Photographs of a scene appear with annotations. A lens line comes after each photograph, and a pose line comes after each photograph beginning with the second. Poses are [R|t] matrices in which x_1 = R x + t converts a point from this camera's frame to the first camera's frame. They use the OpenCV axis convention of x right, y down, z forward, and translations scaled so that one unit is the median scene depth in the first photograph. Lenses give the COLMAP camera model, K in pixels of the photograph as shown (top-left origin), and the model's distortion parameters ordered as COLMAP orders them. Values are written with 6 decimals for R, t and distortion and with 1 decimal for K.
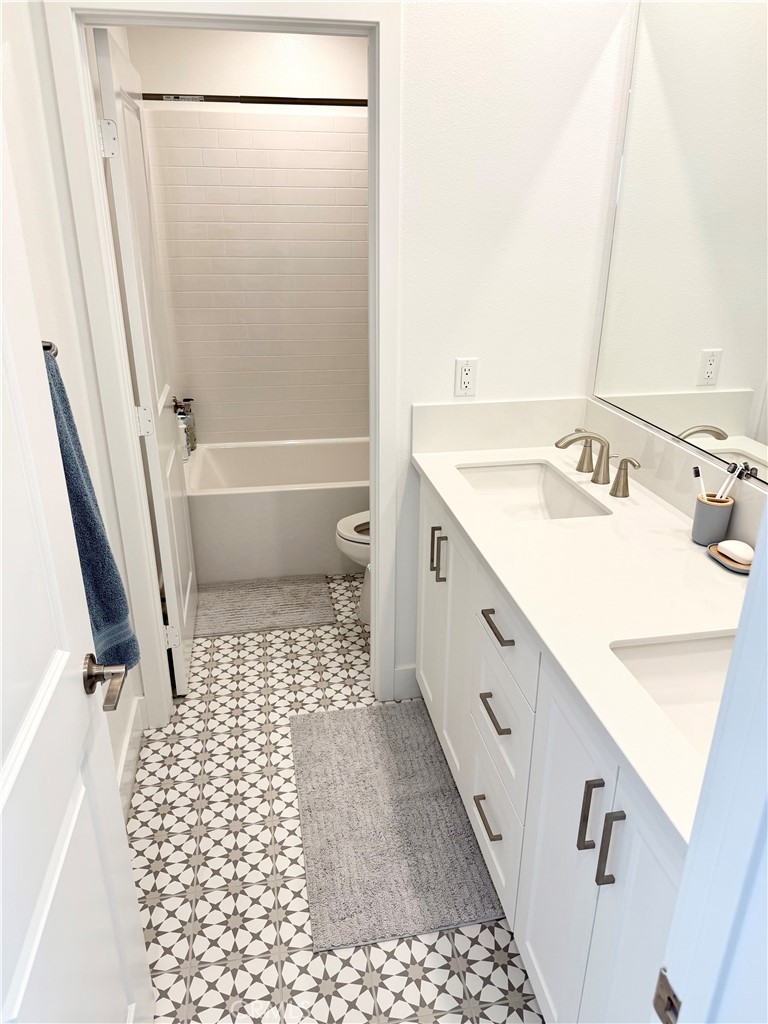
lens RADIAL K [[721.7, 0, 385.5], [0, 721.7, 516.0], [0, 0, 1]] dist [0.047093, -0.001459]
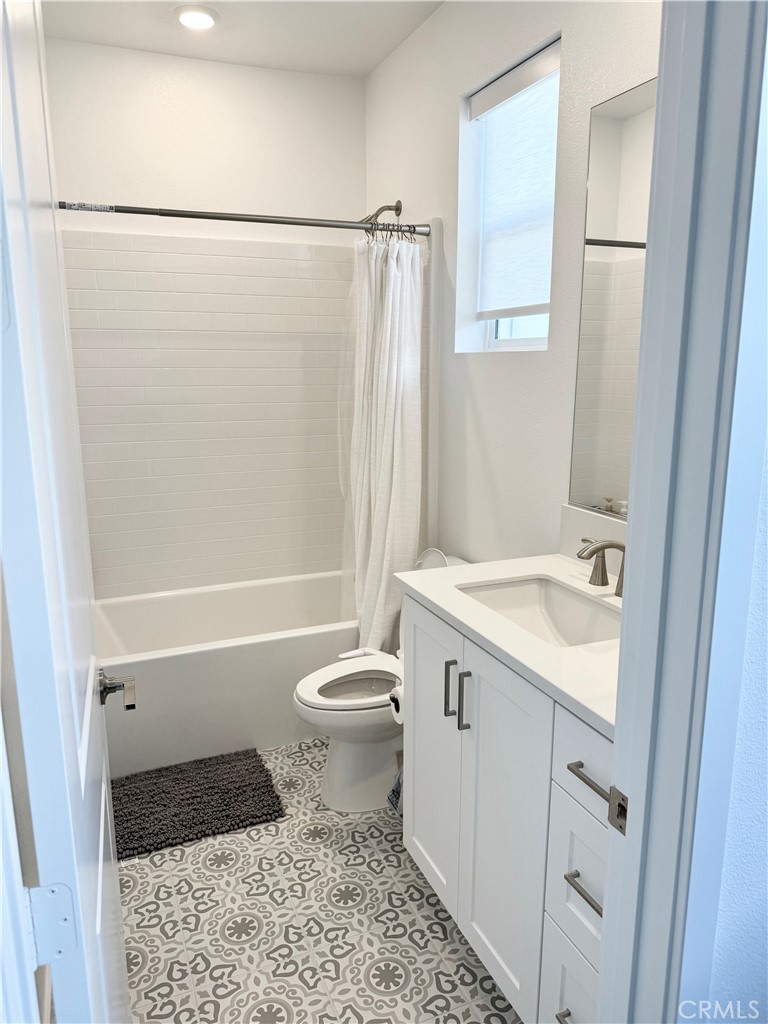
lens RADIAL K [[721.7, 0, 382.3], [0, 721.7, 508.8], [0, 0, 1]] dist [0.047093, -0.001459]
pose [[0.978376, -0.045317, 0.201811, -0.167932], [0.082476, 0.980253, -0.179728, -0.013669], [-0.189681, 0.192486, 0.962793, 0.175578]]
